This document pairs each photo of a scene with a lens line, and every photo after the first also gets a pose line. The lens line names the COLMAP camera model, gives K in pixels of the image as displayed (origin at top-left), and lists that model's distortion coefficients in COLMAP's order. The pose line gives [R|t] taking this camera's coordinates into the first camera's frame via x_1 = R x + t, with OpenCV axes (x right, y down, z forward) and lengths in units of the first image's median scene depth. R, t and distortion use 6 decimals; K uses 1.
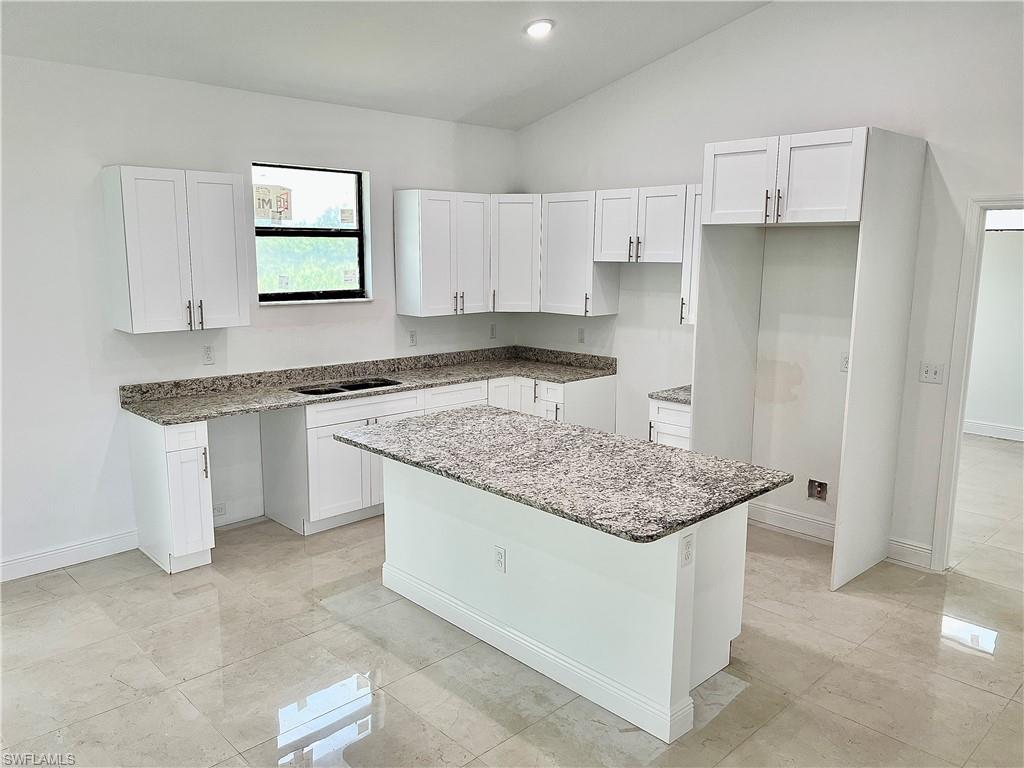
lens RADIAL K [[774.3, 0, 507.8], [0, 774.3, 381.9], [0, 0, 1]] dist [0.054779, -0.005017]
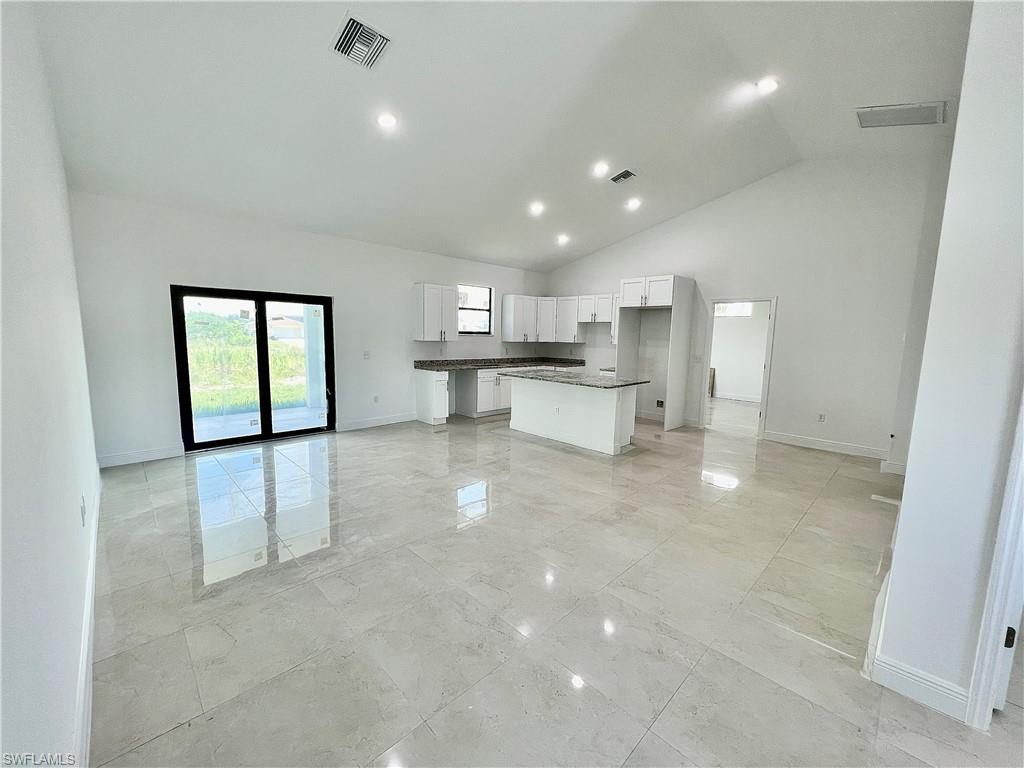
lens RADIAL K [[410.0, 0, 509.4], [0, 410.0, 384.6], [0, 0, 1]] dist [-0.000975, -0.000538]
pose [[0.999858, 0.013891, 0.009515, -0.159986], [-0.013429, 0.998803, -0.047025, 0.153166], [-0.010157, 0.046891, 0.998848, -0.469877]]
